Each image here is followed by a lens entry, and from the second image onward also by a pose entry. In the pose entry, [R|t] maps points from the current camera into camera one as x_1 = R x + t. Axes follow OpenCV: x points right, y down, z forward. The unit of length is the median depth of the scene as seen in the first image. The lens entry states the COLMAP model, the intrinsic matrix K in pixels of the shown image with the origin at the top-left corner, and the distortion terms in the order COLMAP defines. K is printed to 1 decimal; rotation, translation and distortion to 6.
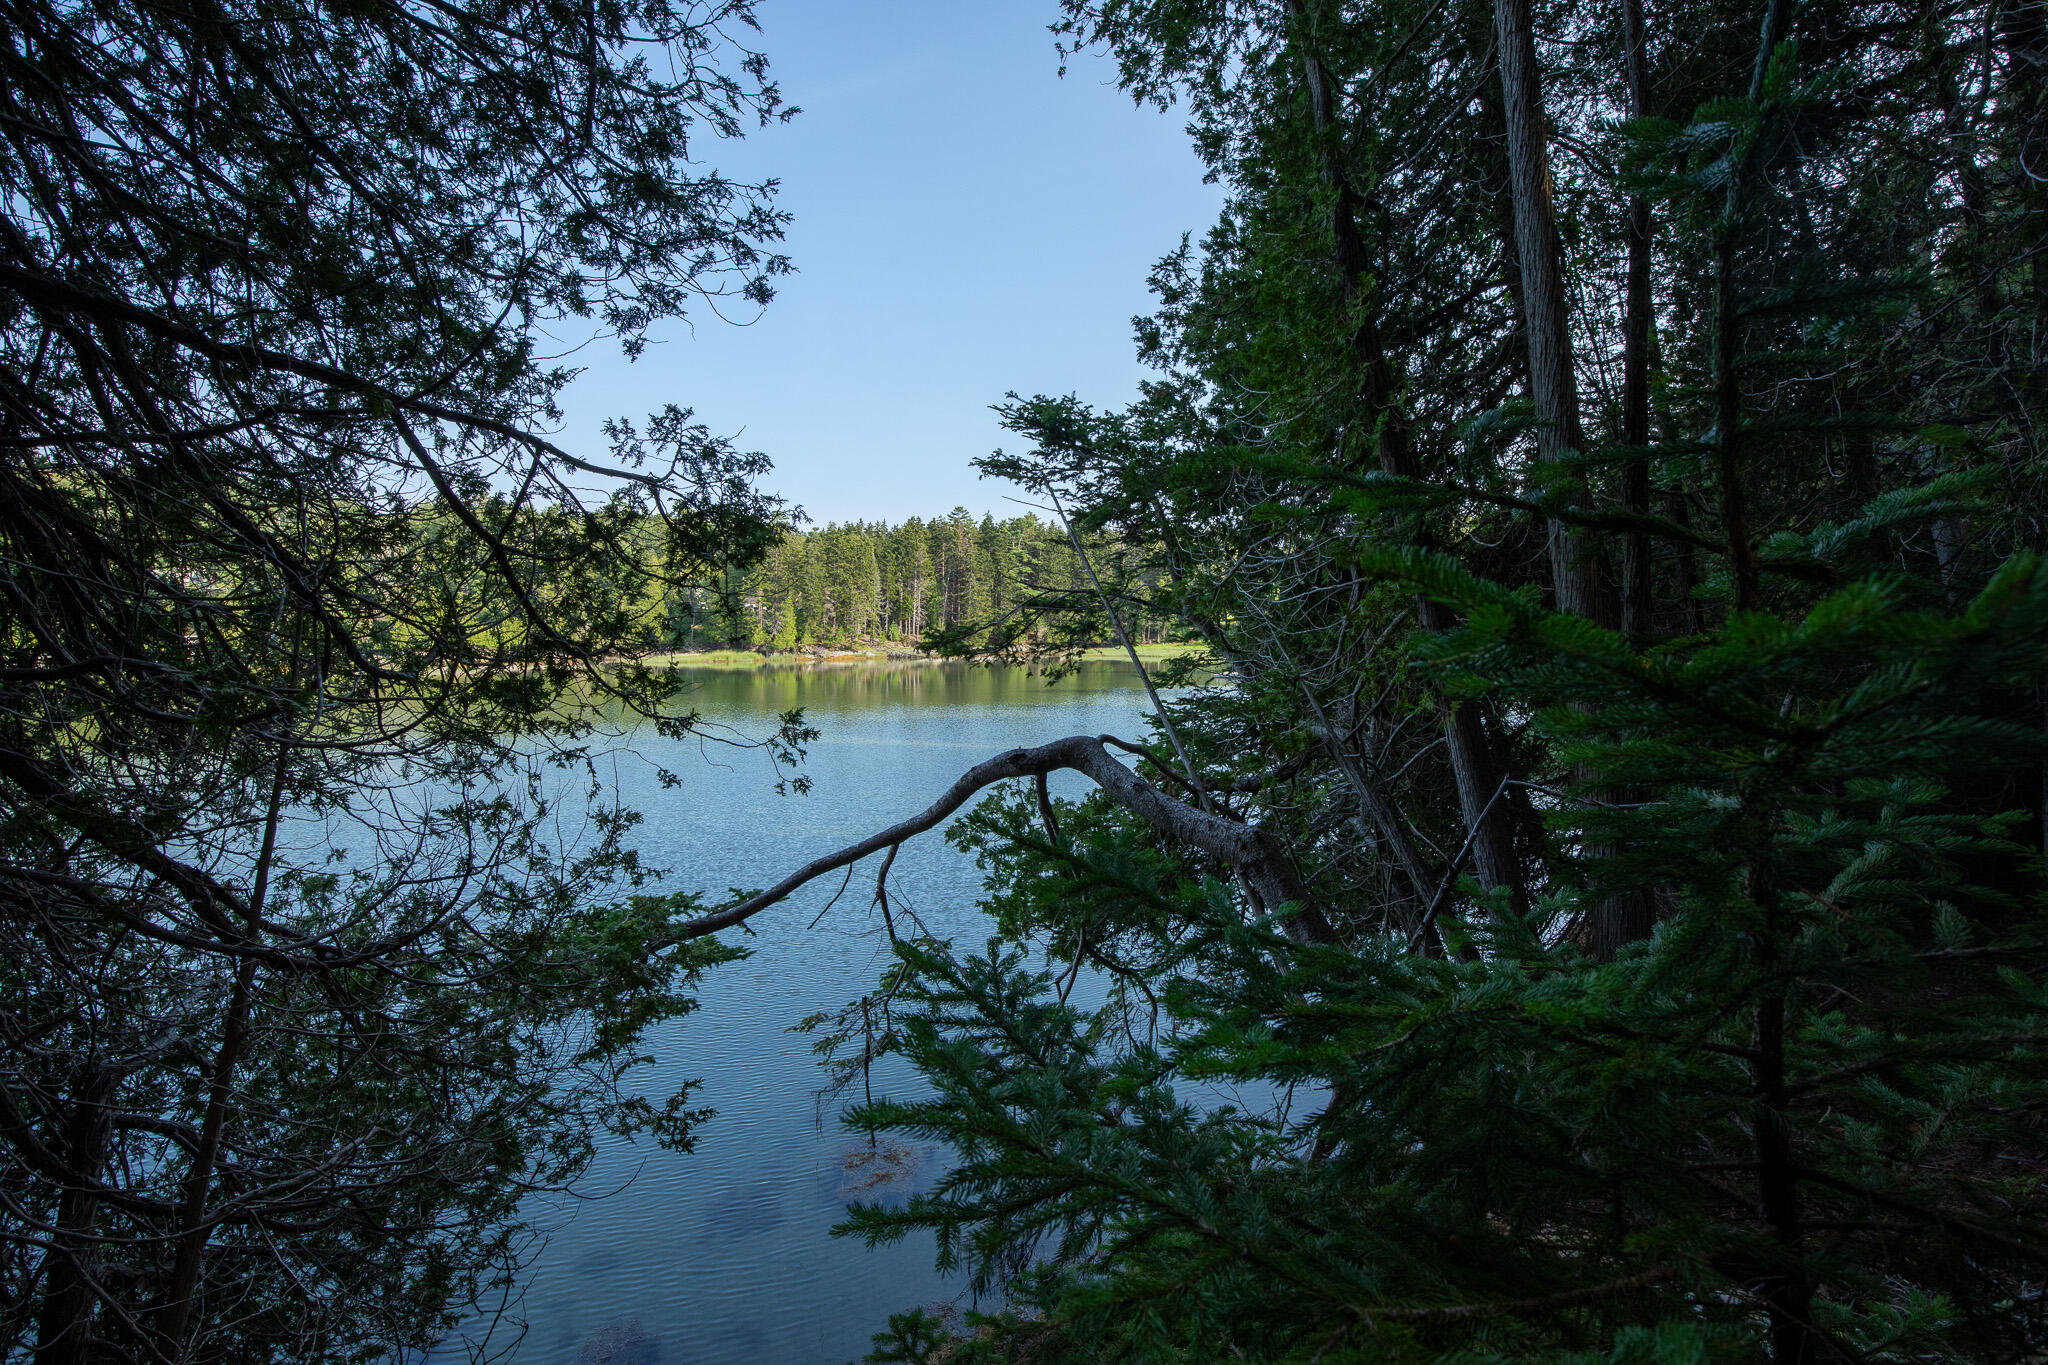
lens RADIAL K [[945.2, 0, 1035.1], [0, 945.2, 685.0], [0, 0, 1]] dist [-0.038059, 0.007713]
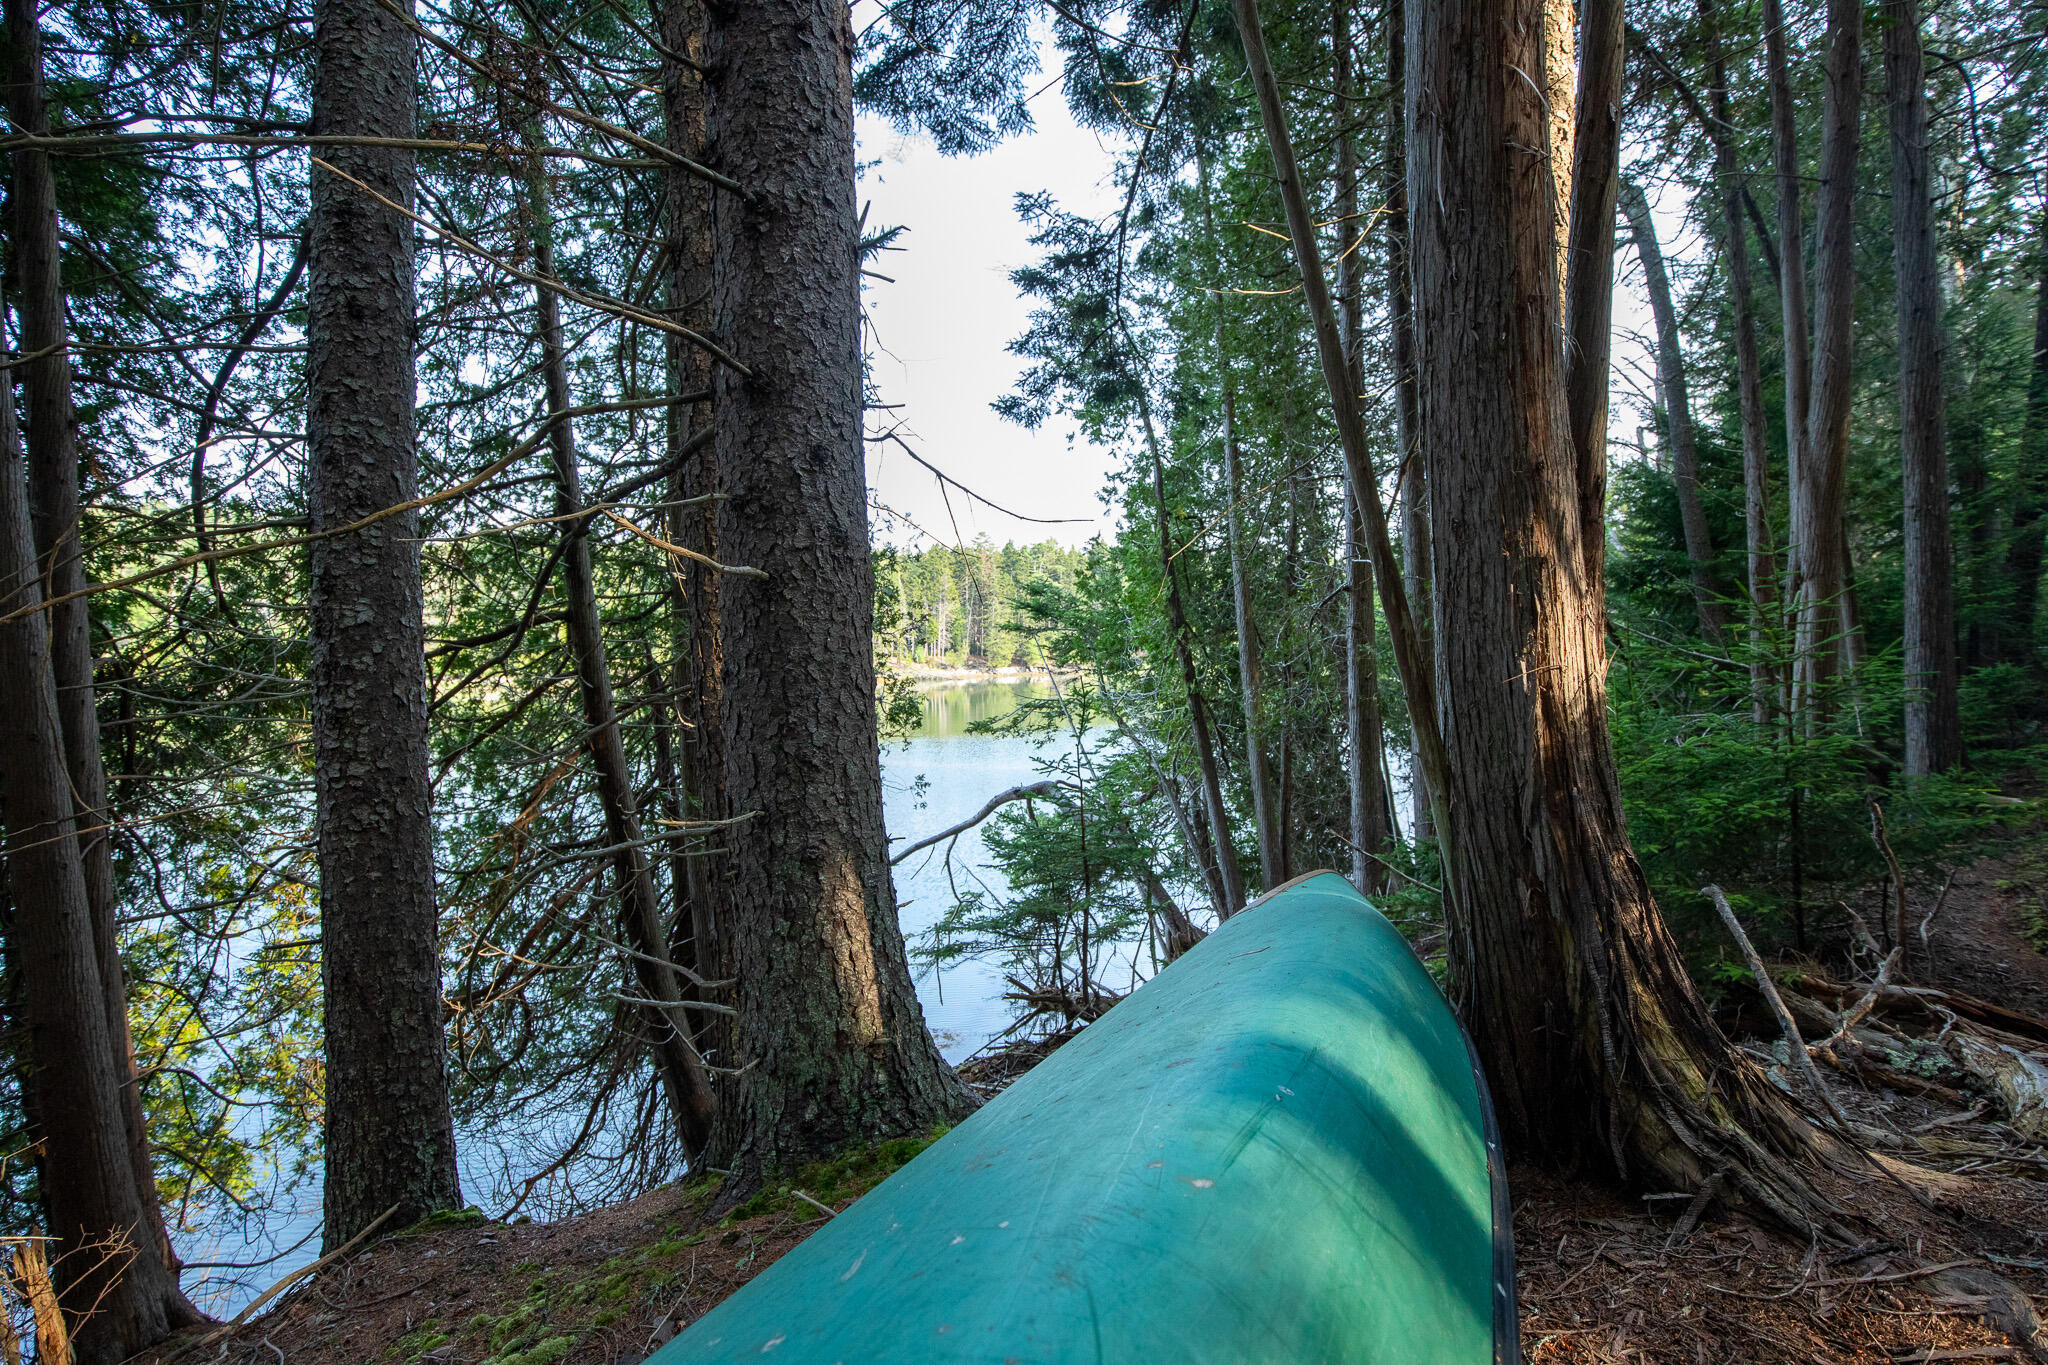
lens RADIAL K [[945.2, 0, 1035.1], [0, 945.2, 685.0], [0, 0, 1]] dist [-0.038059, 0.007713]
pose [[0.999687, -0.006726, -0.024086, 0.060470], [0.006341, 0.999851, -0.016042, -0.103279], [0.024190, 0.015884, 0.999581, -0.905623]]
